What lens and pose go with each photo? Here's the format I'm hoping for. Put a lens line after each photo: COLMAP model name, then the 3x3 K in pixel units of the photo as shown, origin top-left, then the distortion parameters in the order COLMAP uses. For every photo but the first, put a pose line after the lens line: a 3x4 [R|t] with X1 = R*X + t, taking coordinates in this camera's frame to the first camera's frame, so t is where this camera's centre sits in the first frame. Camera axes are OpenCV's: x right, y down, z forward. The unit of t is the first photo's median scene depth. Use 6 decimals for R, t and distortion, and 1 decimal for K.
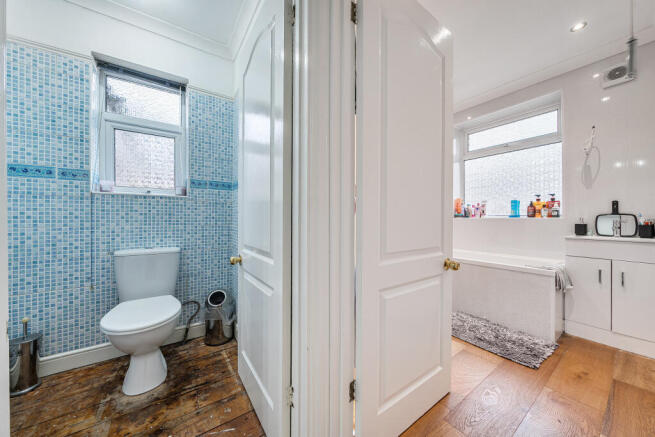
lens RADIAL K [[226.4, 0, 327.8], [0, 226.4, 217.2], [0, 0, 1]] dist [-0.001311, 0.000009]
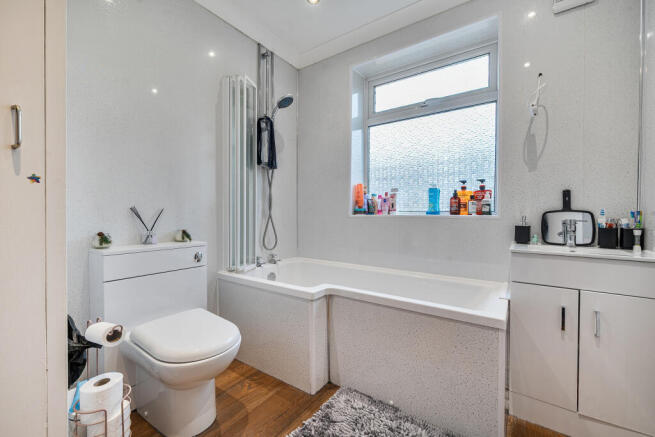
lens RADIAL K [[265.7, 0, 327.2], [0, 265.7, 217.7], [0, 0, 1]] dist [0.002577, 0.000124]
pose [[0.939624, -0.001440, 0.342207, 0.291309], [-0.005189, 0.999816, 0.018454, -0.002770], [-0.342171, -0.019116, 0.939443, 0.406388]]
